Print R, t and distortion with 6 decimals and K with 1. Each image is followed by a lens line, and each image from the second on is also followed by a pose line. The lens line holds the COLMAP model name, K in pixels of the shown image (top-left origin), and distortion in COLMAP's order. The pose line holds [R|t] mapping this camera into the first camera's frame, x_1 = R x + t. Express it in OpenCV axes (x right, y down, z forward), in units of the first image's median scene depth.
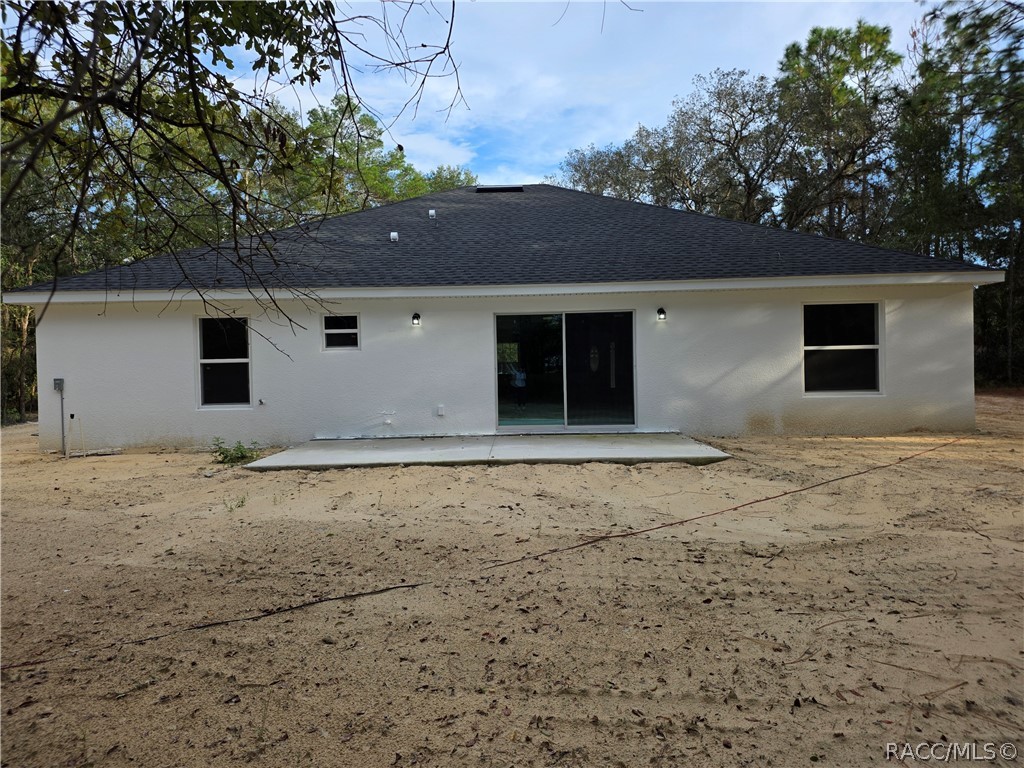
lens RADIAL K [[673.3, 0, 502.4], [0, 673.3, 386.7], [0, 0, 1]] dist [0.101079, -0.100086]
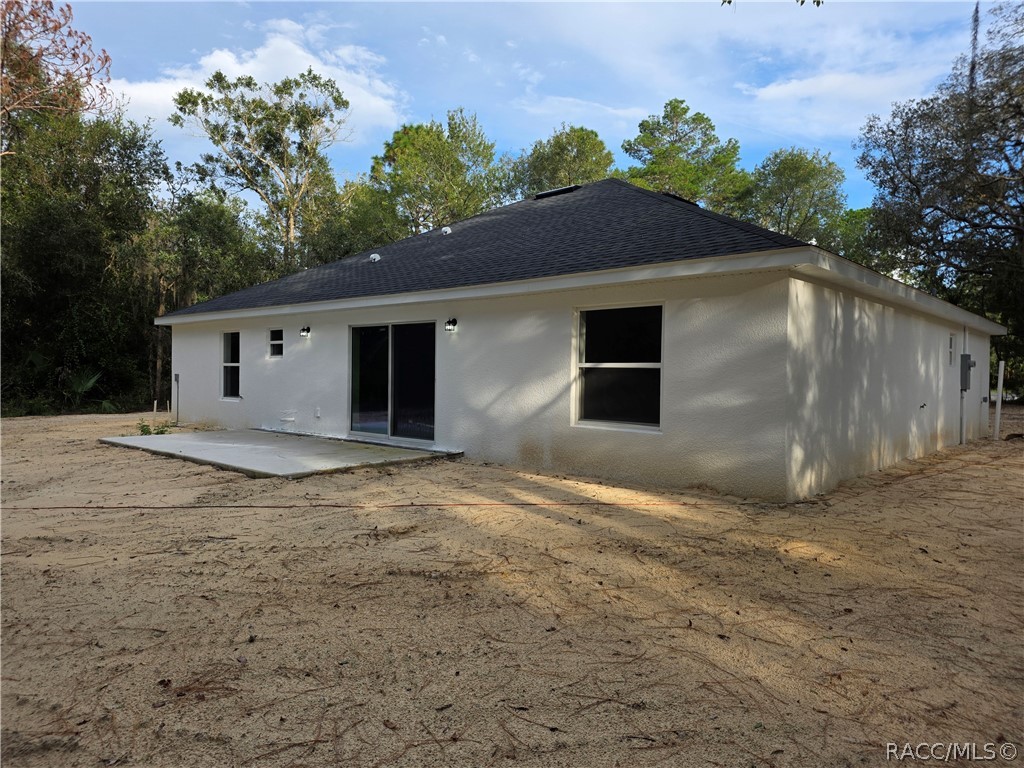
lens RADIAL K [[677.9, 0, 512.0], [0, 677.9, 384.0], [0, 0, 1]] dist [0.069770, -0.045543]
pose [[0.748283, 0.041903, -0.662055, 0.910081], [-0.049426, 0.998751, 0.007350, -0.036510], [0.661535, 0.027223, 0.749420, 0.352487]]
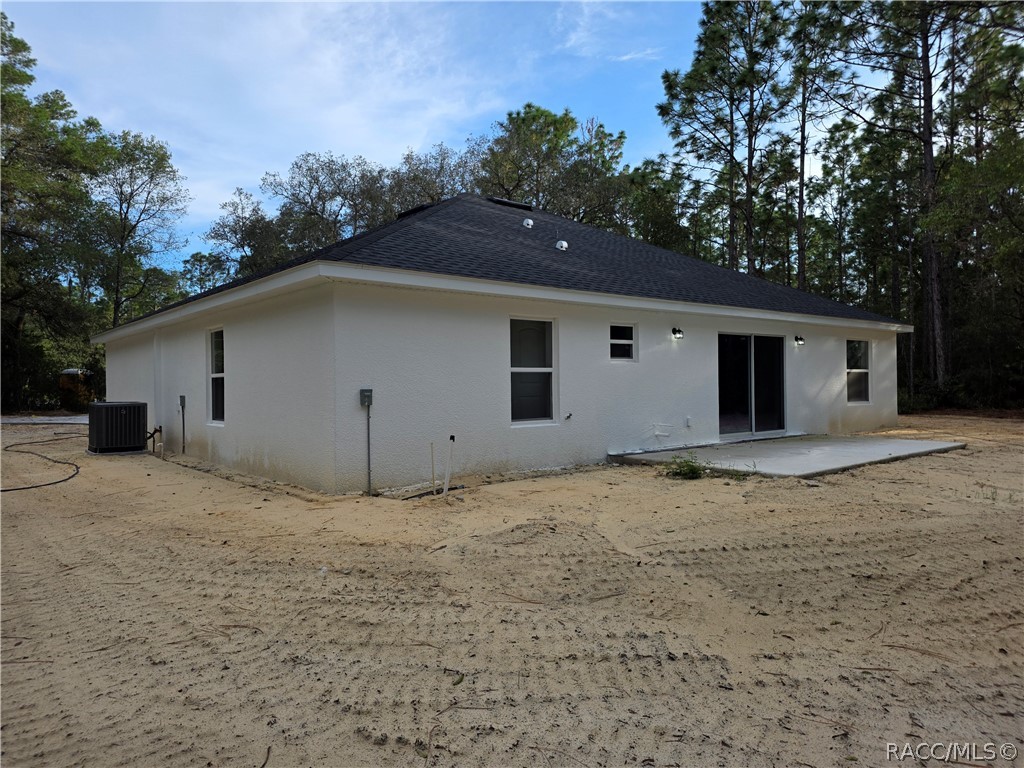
lens RADIAL K [[677.9, 0, 512.0], [0, 677.9, 384.0], [0, 0, 1]] dist [0.069770, -0.045543]
pose [[0.772073, 0.009287, 0.635466, -0.975642], [0.012652, 0.999470, -0.029980, 0.005620], [-0.635408, 0.031187, 0.771546, 0.351664]]
